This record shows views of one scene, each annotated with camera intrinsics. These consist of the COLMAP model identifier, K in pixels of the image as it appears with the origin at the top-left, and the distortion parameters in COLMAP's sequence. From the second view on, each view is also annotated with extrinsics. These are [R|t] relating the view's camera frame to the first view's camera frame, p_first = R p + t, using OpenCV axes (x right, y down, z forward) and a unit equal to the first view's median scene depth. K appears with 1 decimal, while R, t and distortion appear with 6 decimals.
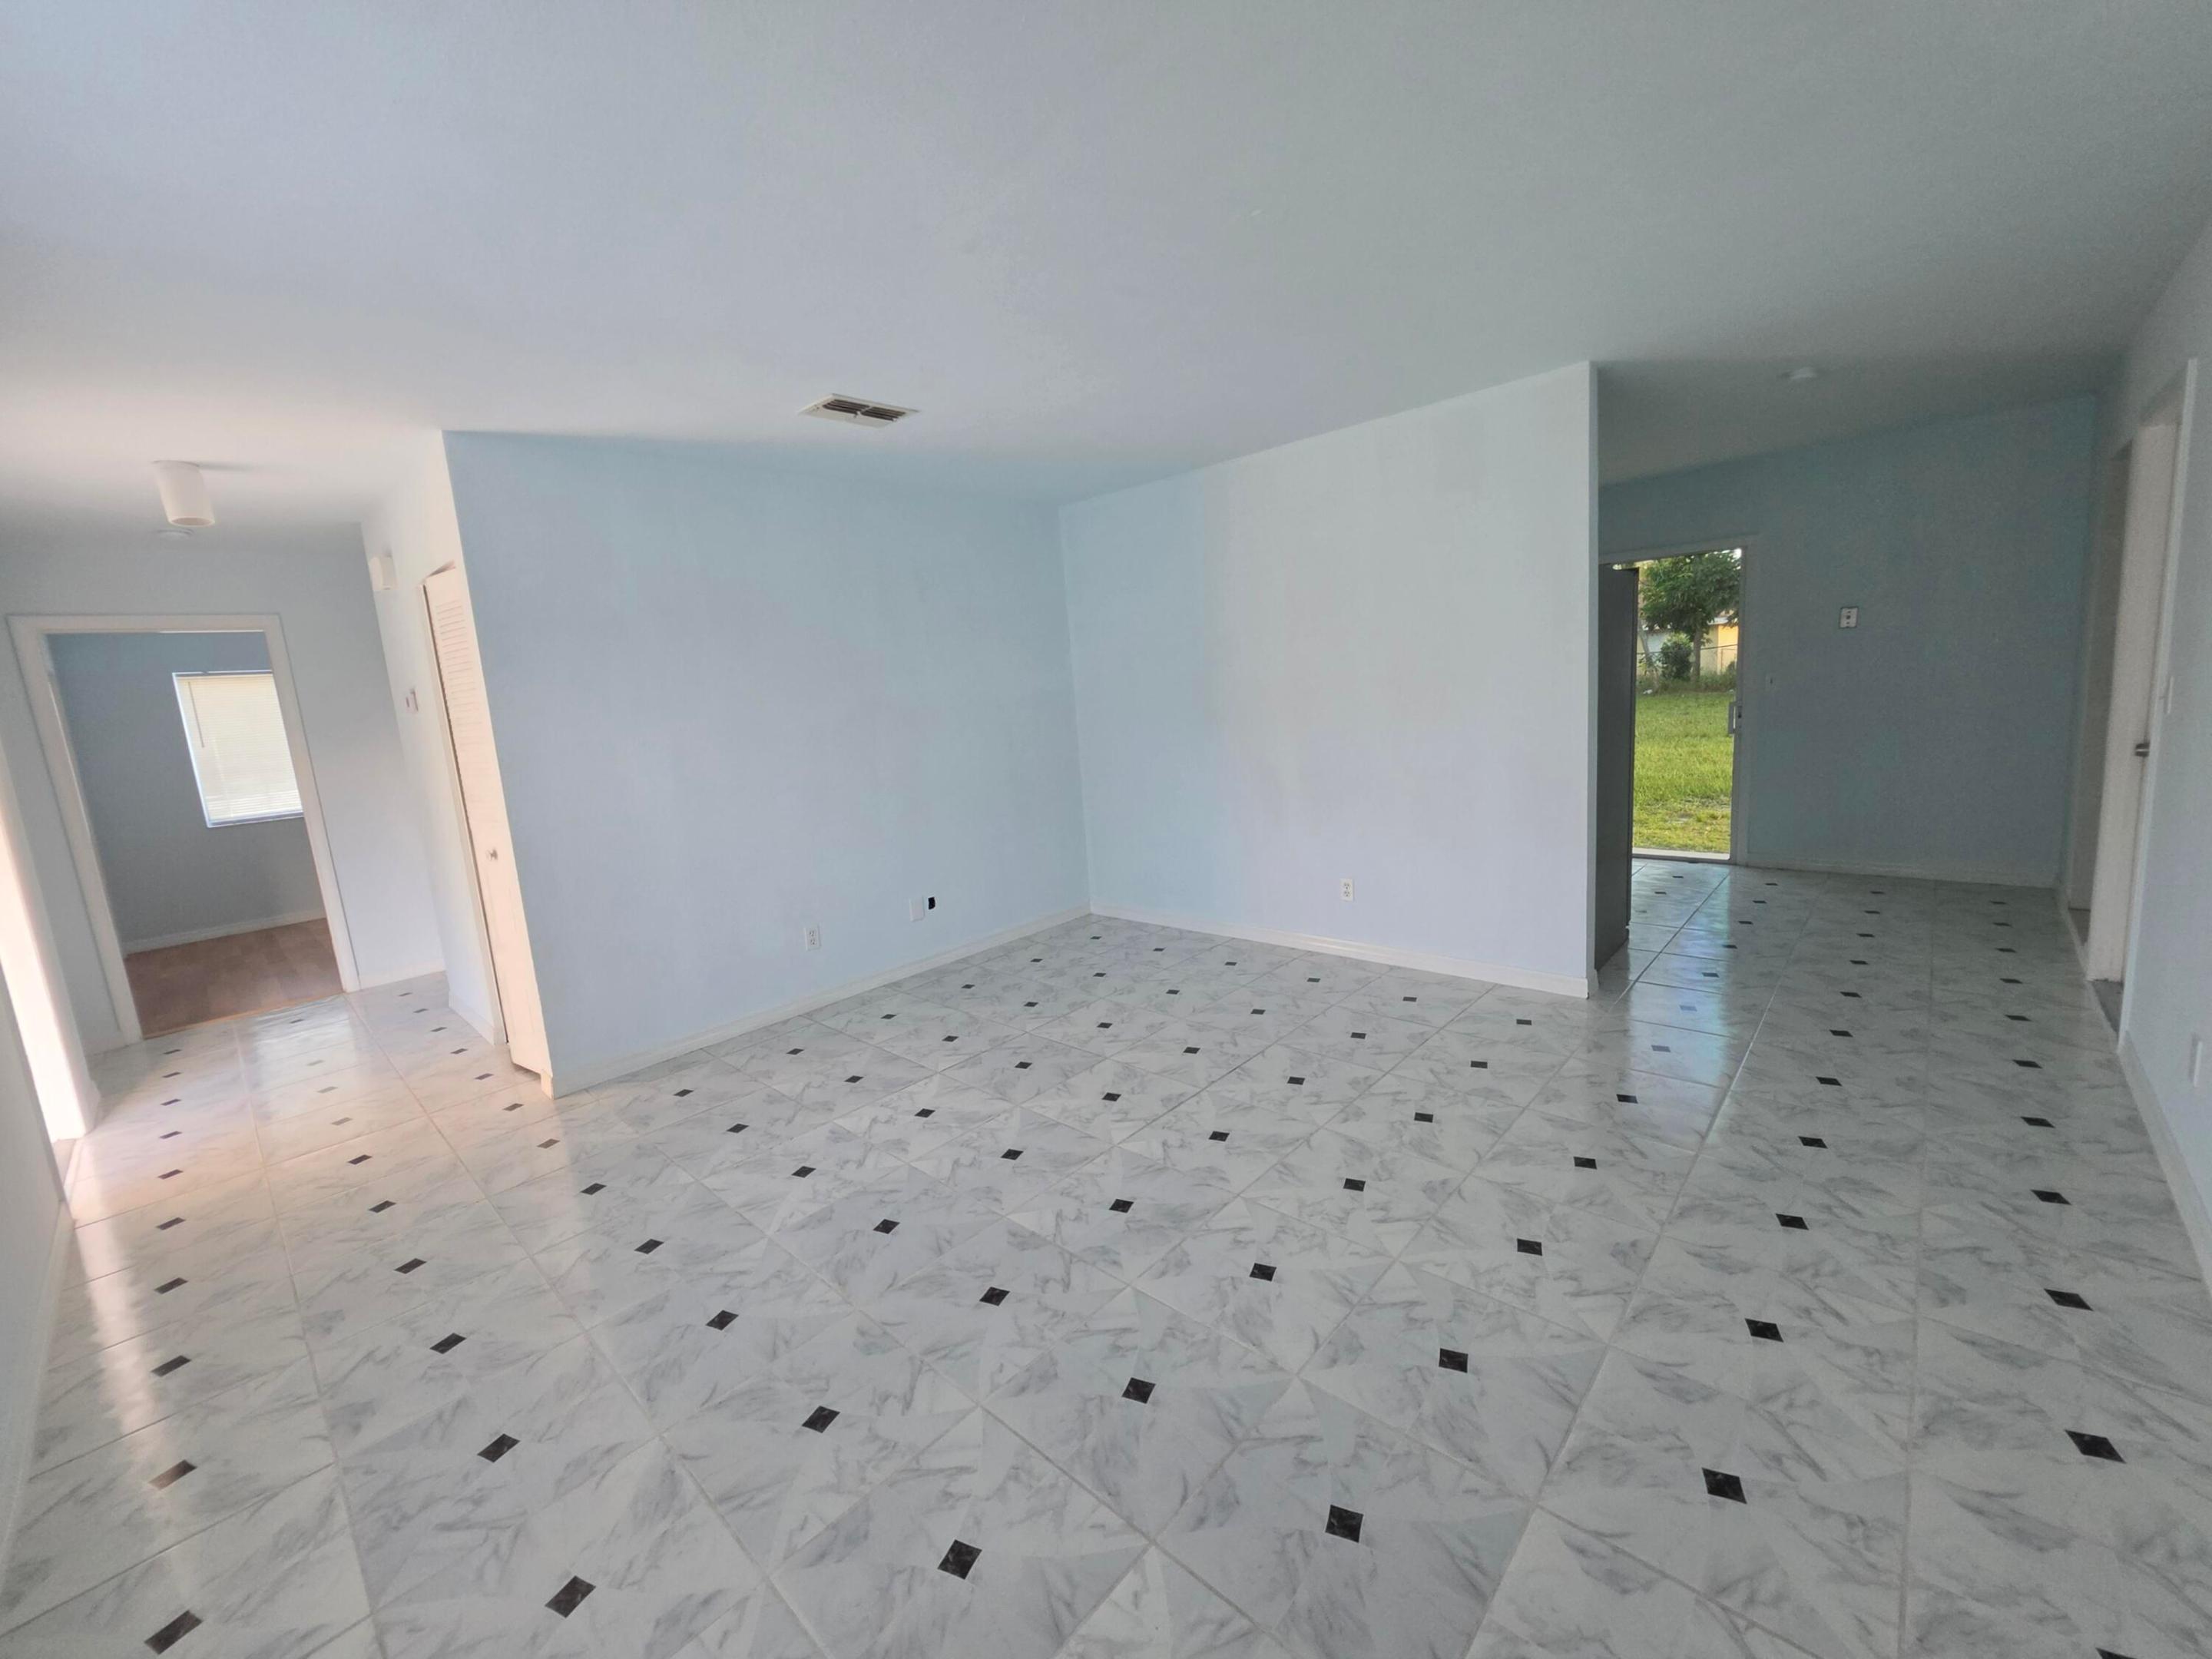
lens RADIAL K [[899.0, 0, 1097.9], [0, 899.0, 817.0], [0, 0, 1]] dist [-0.006659, 0.002709]
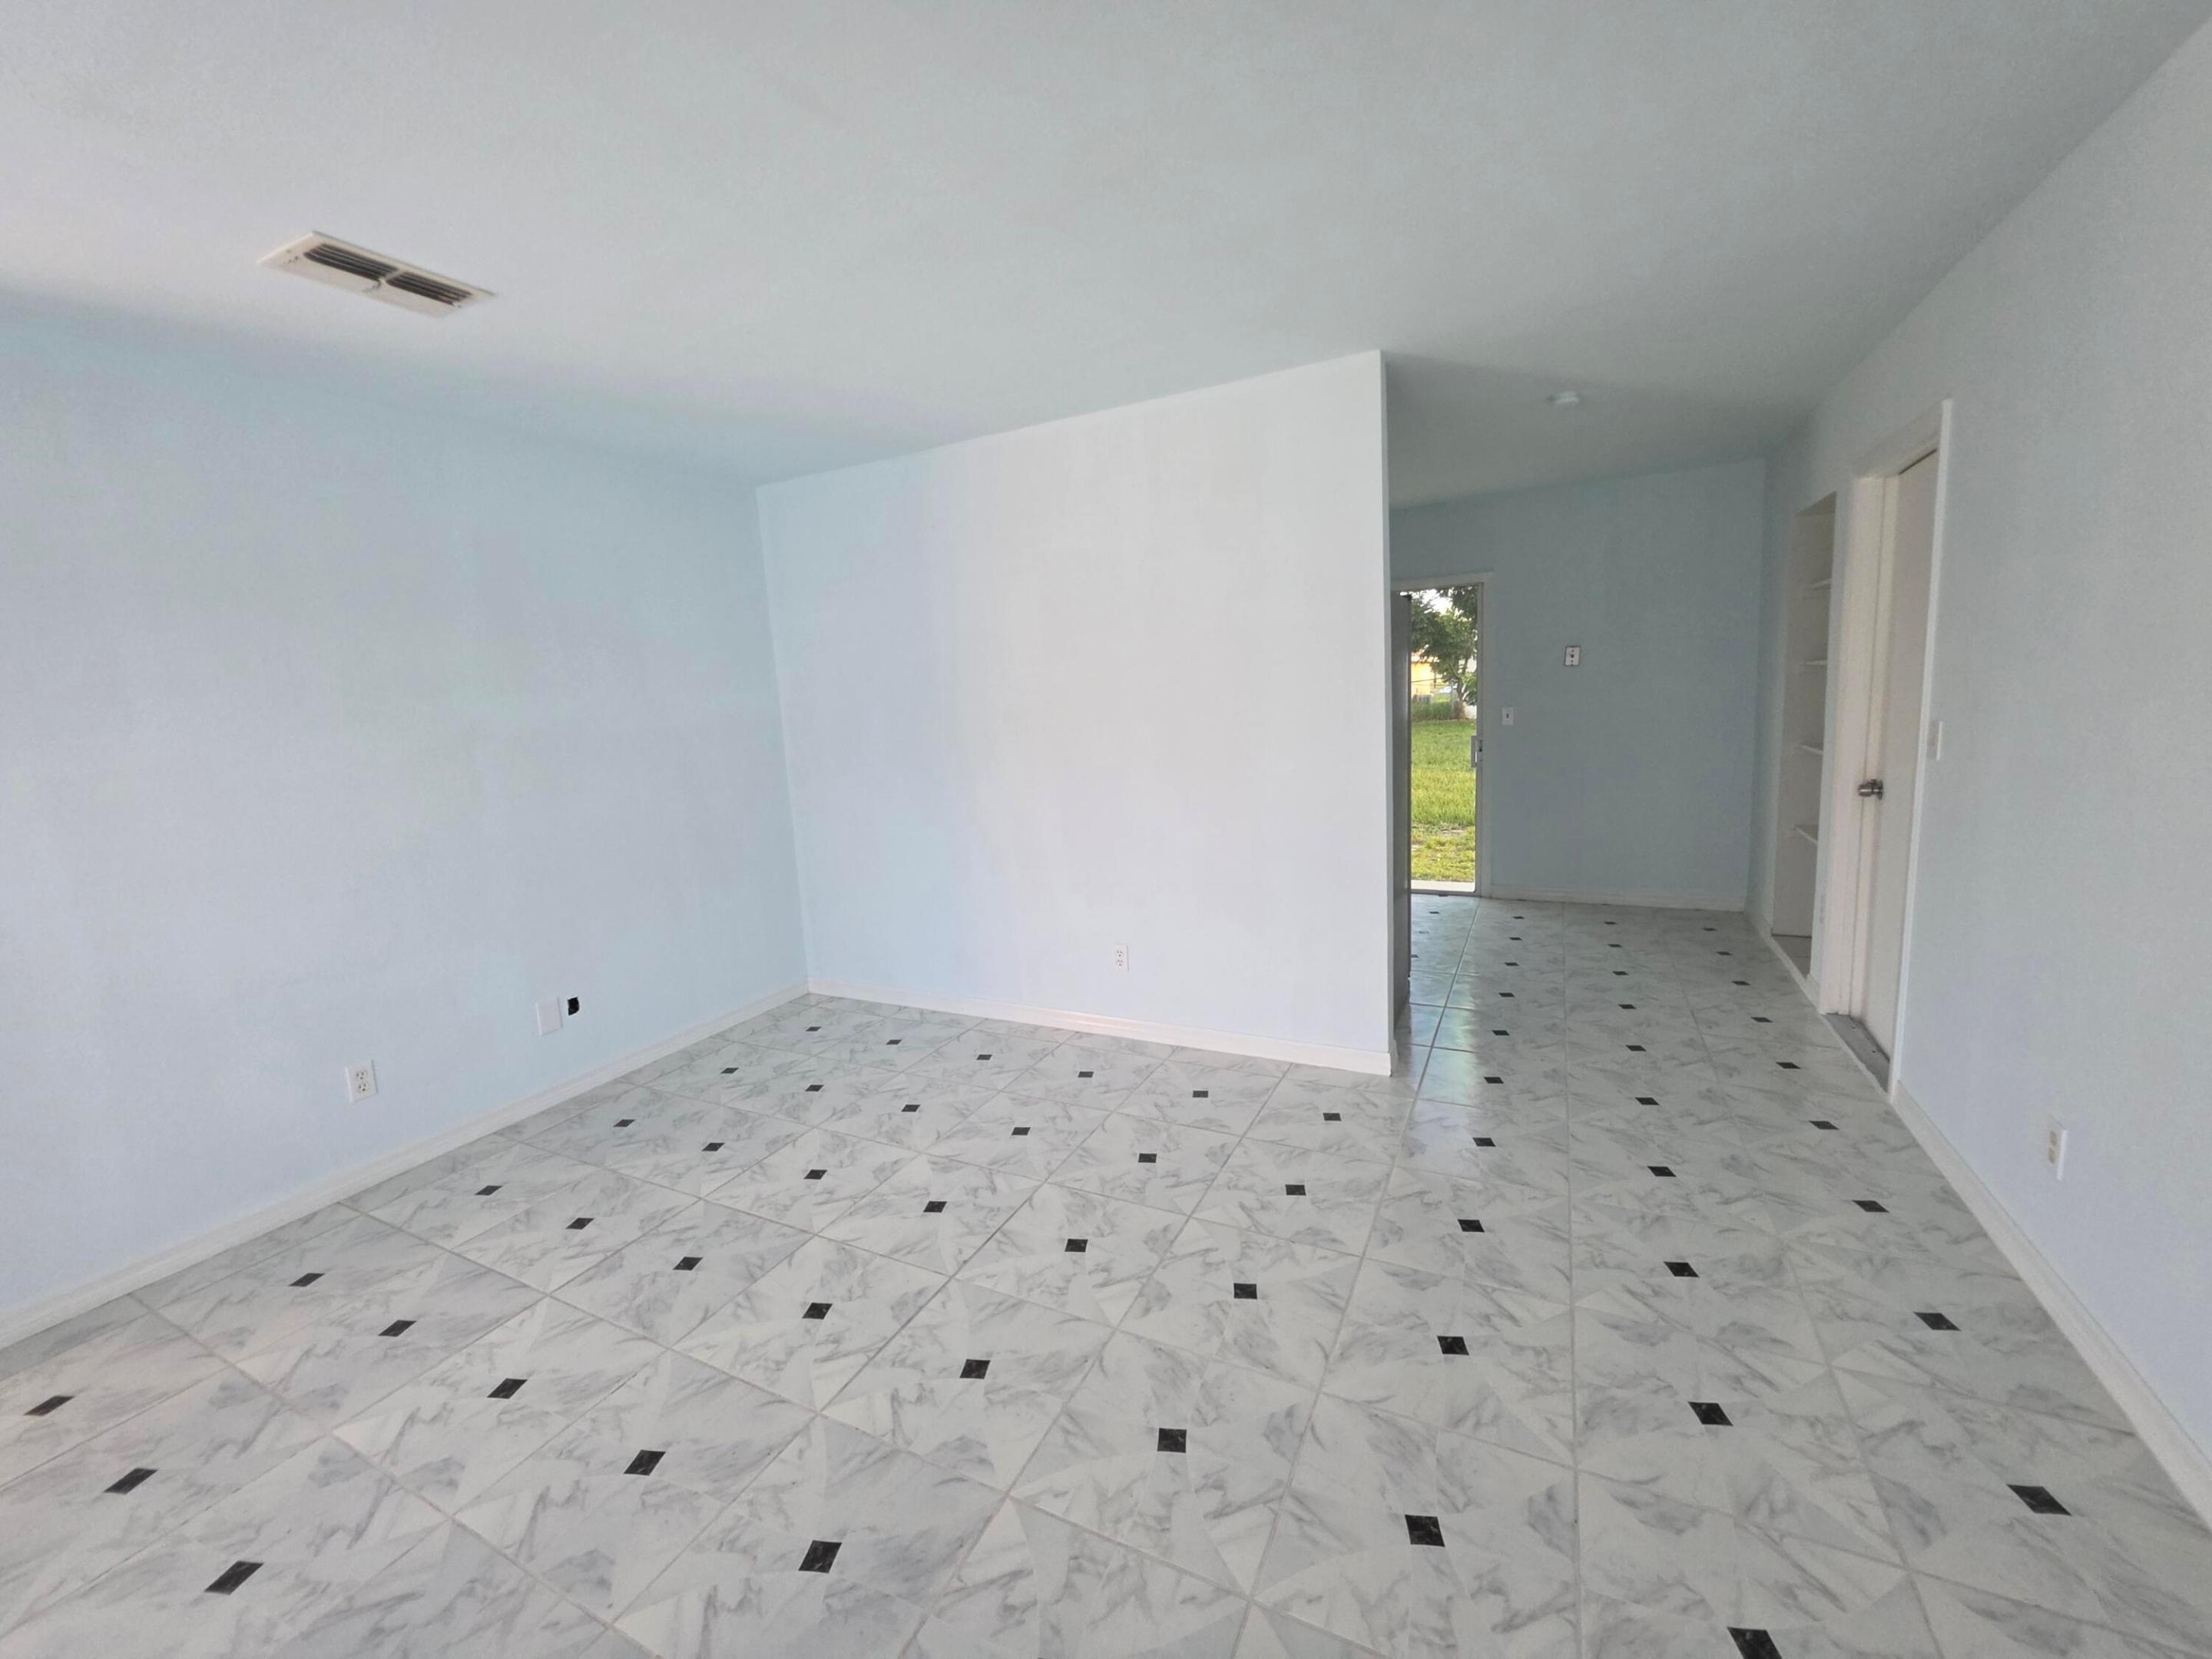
lens RADIAL K [[899.0, 0, 1097.5], [0, 899.0, 813.7], [0, 0, 1]] dist [-0.006659, 0.002709]
pose [[0.961163, -0.016781, 0.275469, 0.034411], [0.024762, 0.999368, -0.025521, -0.041450], [-0.274867, 0.031351, 0.960971, 0.241382]]
